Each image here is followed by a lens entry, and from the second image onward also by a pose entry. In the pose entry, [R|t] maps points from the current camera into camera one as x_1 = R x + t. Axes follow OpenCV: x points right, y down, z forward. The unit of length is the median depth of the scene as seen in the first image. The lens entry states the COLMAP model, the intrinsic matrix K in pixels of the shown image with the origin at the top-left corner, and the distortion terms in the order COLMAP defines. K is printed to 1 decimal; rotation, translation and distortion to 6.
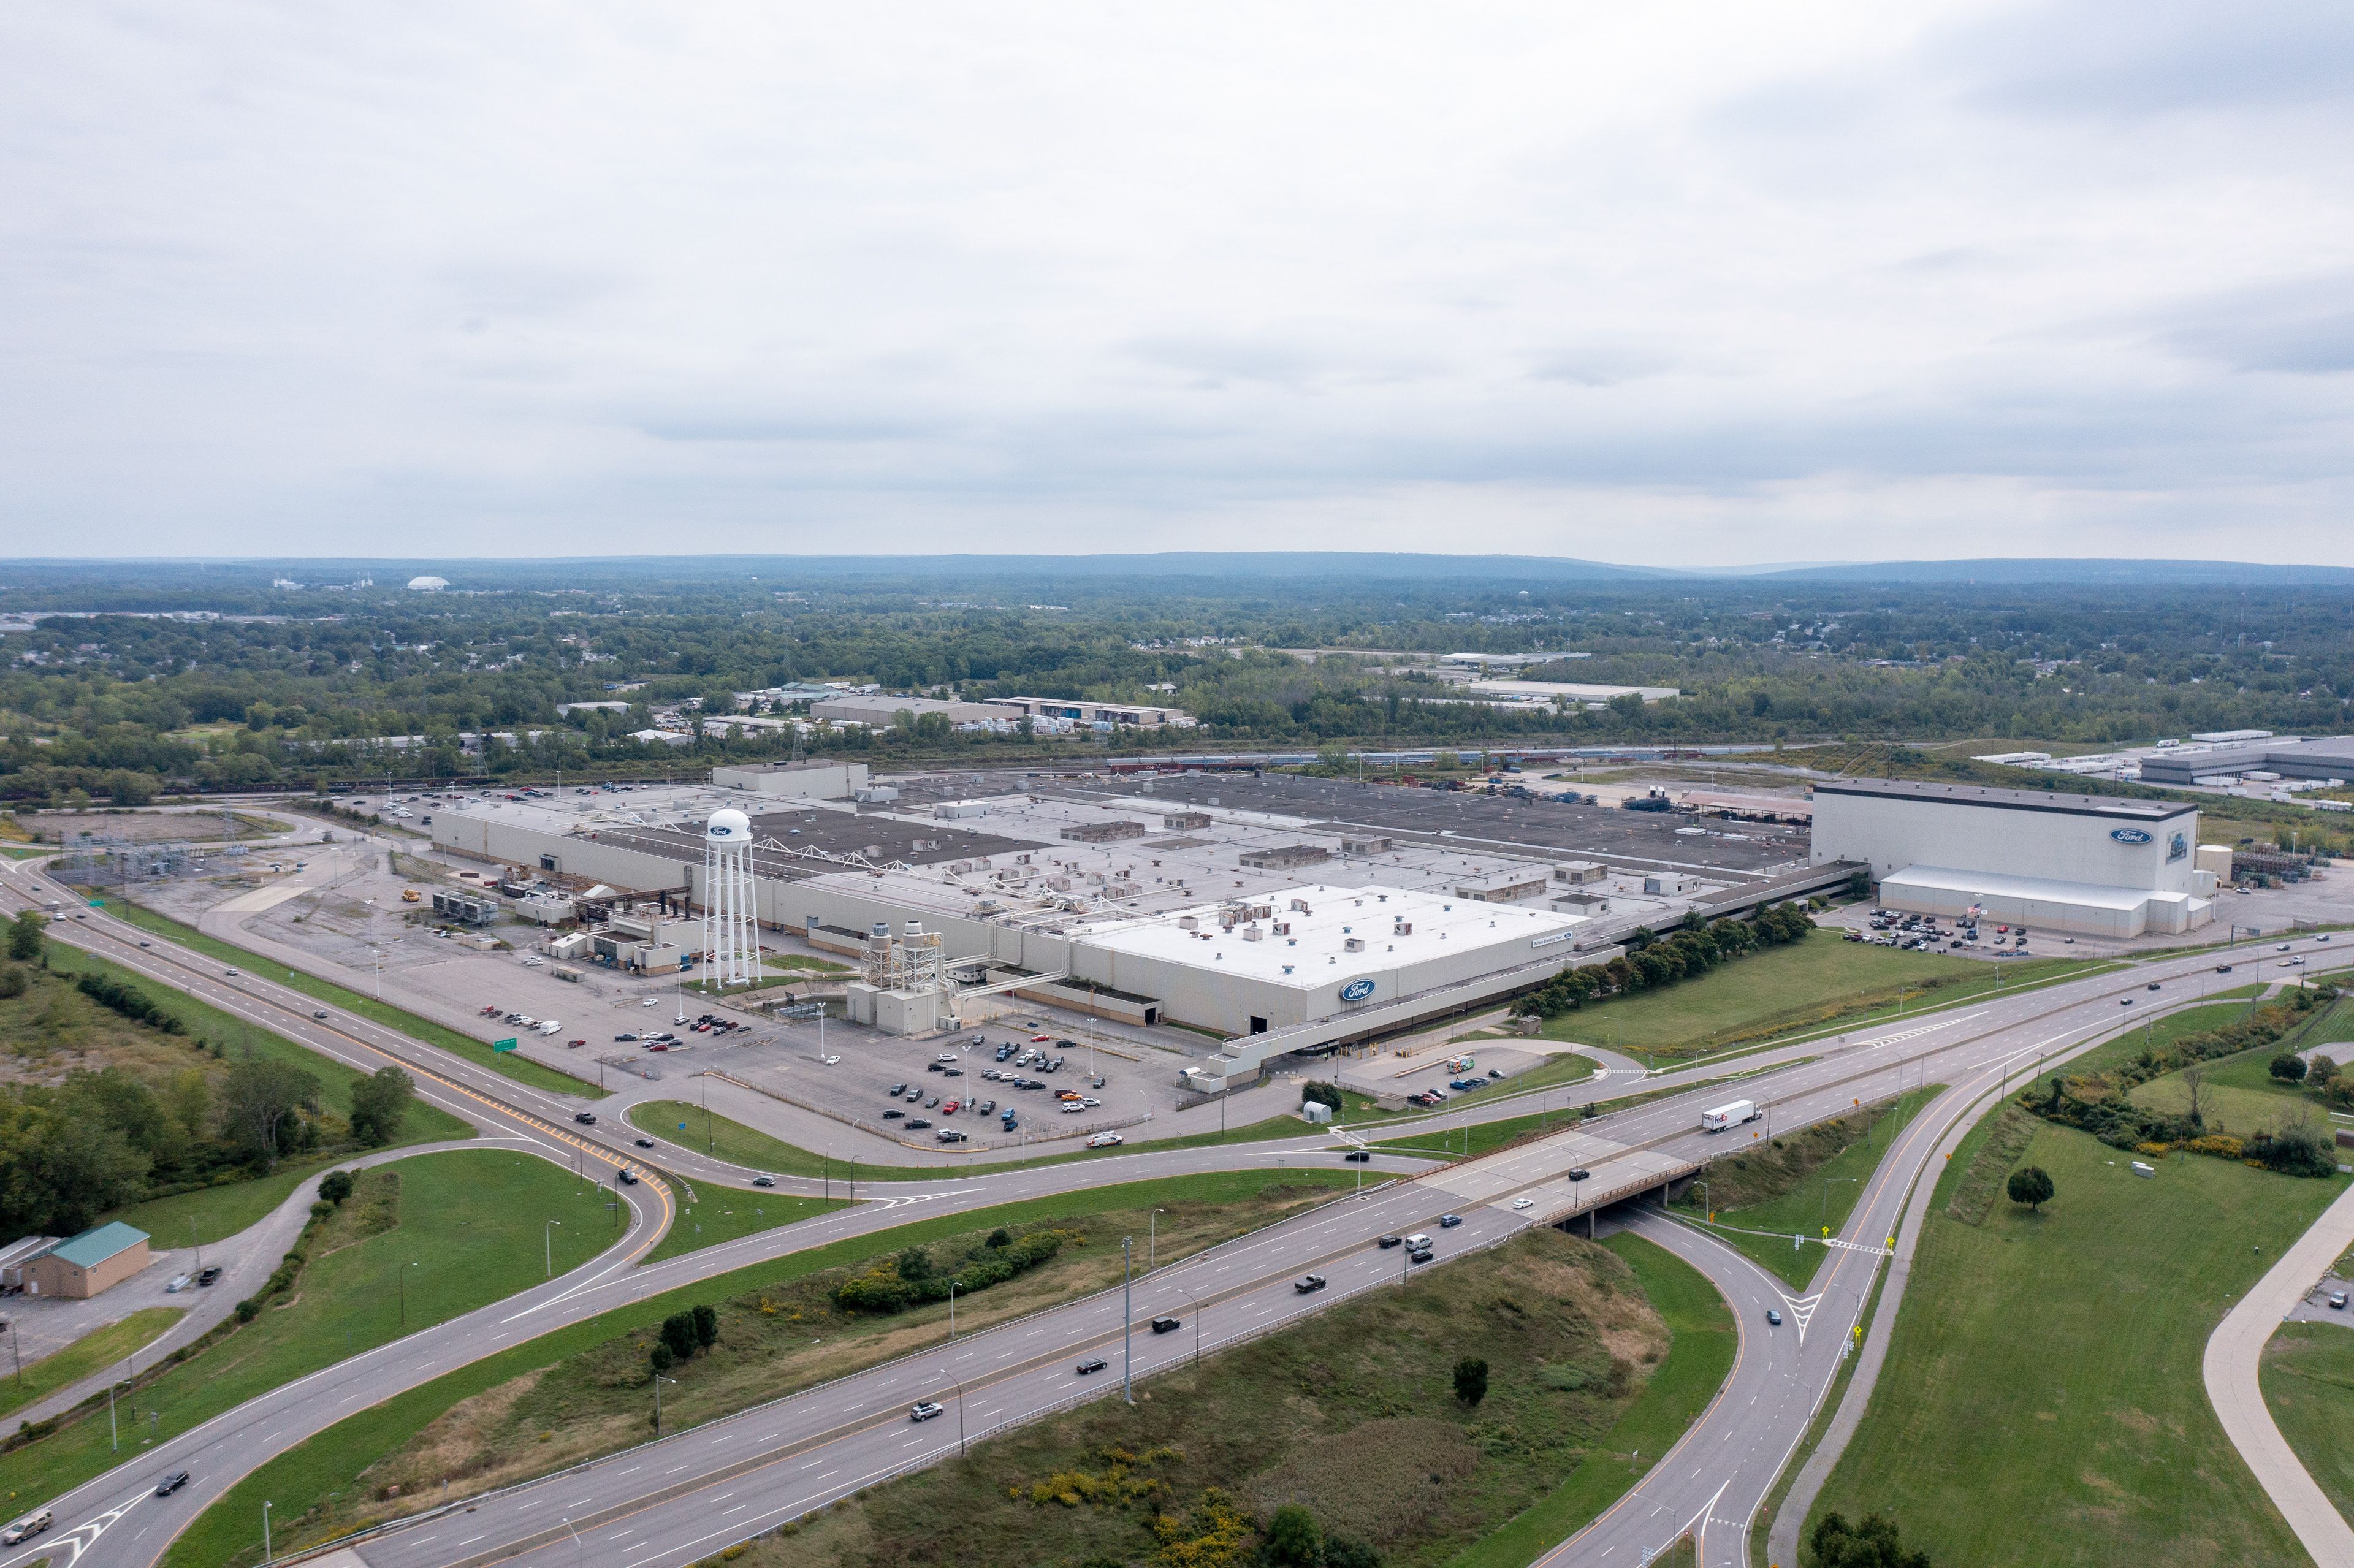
lens RADIAL K [[1894.0, 0, 1183.0], [0, 1894.0, 785.6], [0, 0, 1]] dist [-0.025211, 0.013474]
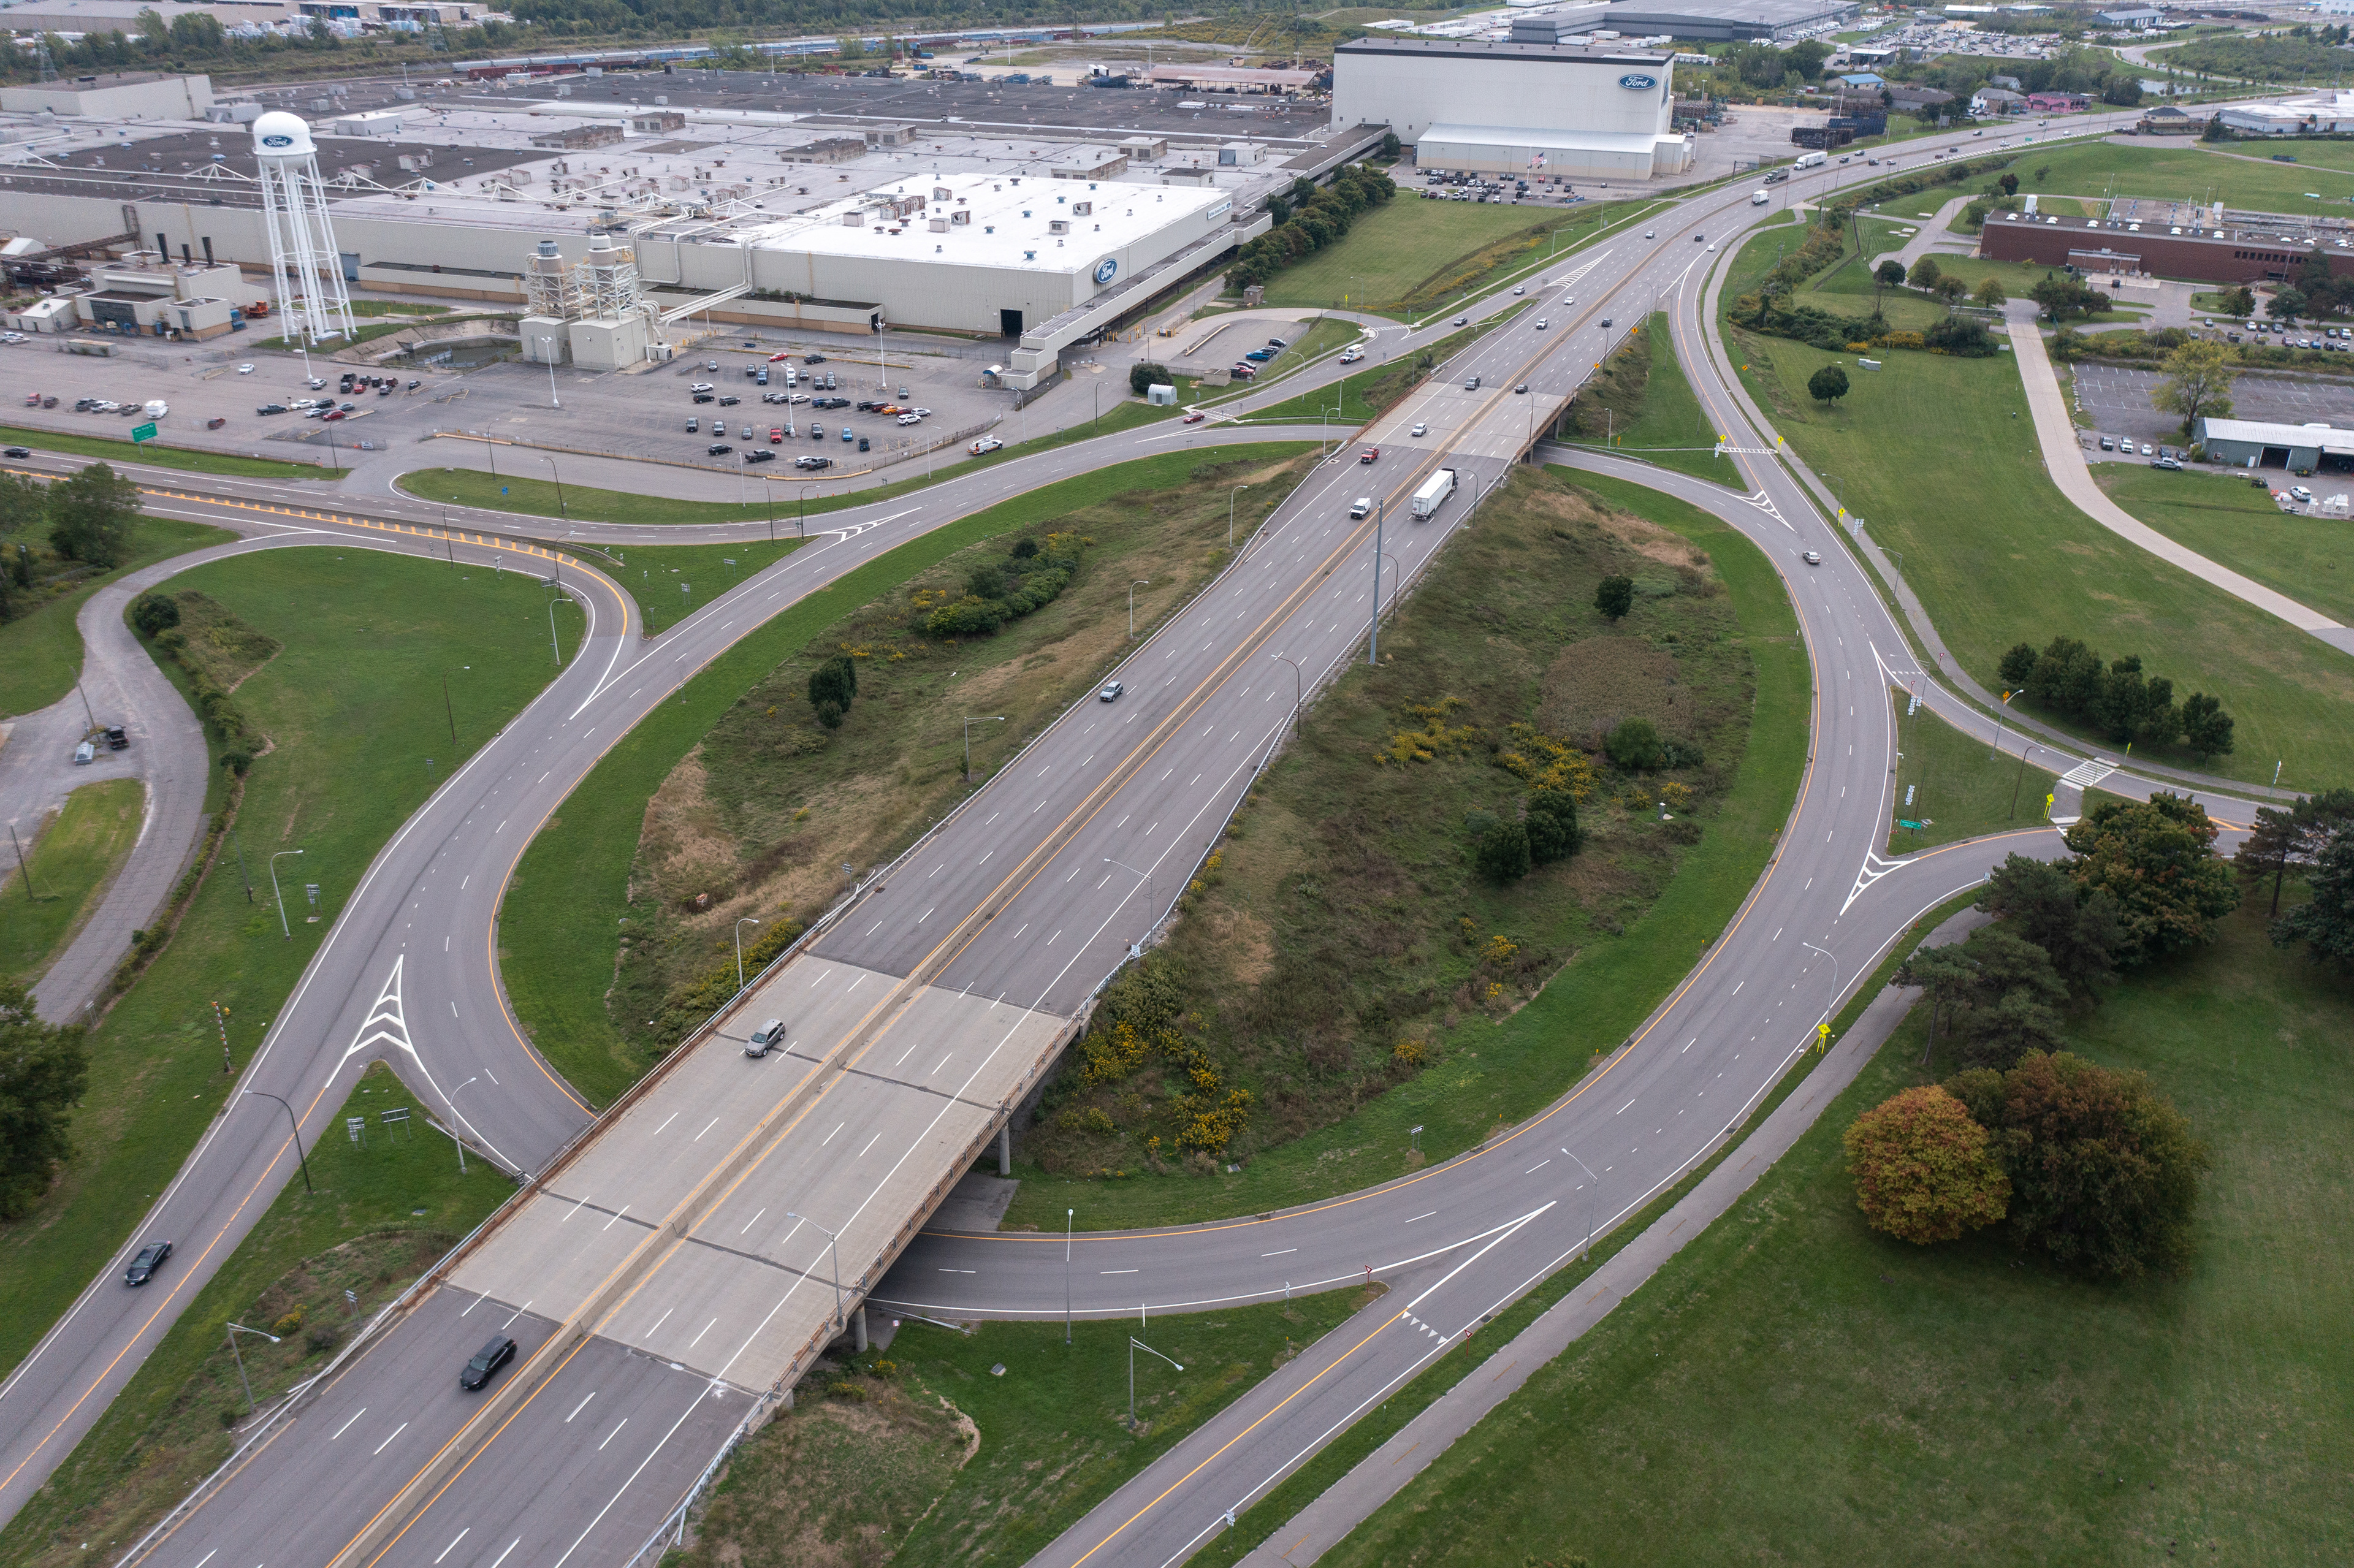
lens RADIAL K [[1894.0, 0, 1181.3], [0, 1894.0, 788.0], [0, 0, 1]] dist [-0.025211, 0.013474]
pose [[0.902431, -0.187978, 0.387663, -0.328040], [0.045197, 0.936137, 0.348720, 0.026001], [-0.428457, -0.297174, 0.853295, 0.122214]]
